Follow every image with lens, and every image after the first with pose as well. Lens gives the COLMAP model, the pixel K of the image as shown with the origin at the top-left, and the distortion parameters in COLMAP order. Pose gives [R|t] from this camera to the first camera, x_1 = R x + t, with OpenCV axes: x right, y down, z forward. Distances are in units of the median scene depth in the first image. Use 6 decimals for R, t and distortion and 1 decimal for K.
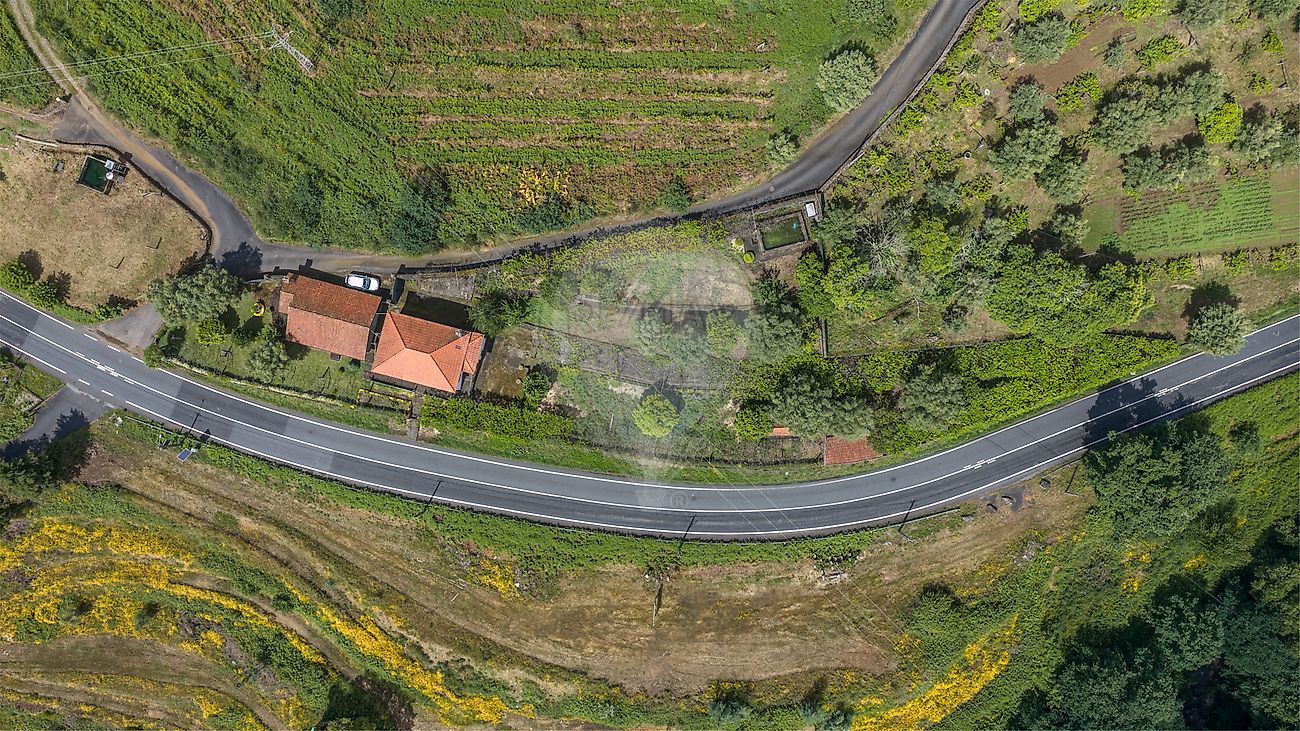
lens RADIAL K [[1048.3, 0, 650.0], [0, 1048.3, 365.5], [0, 0, 1]] dist [0.018021, -0.064501]
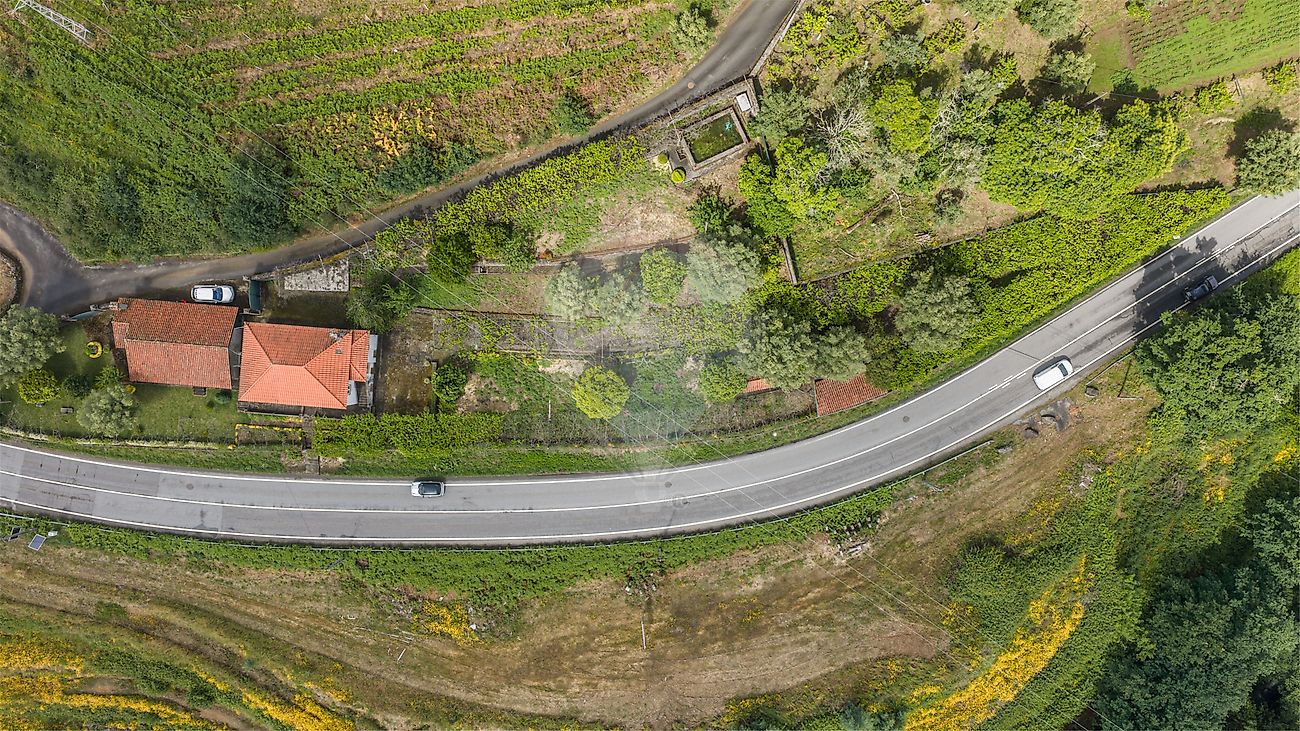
lens RADIAL K [[1067.2, 0, 650.0], [0, 1067.2, 365.5], [0, 0, 1]] dist [0.021918, -0.066036]
pose [[0.984522, -0.175169, -0.005703, 0.050250], [0.175249, 0.984327, 0.019699, 0.017534], [0.002163, -0.020393, 0.999790, 0.179089]]
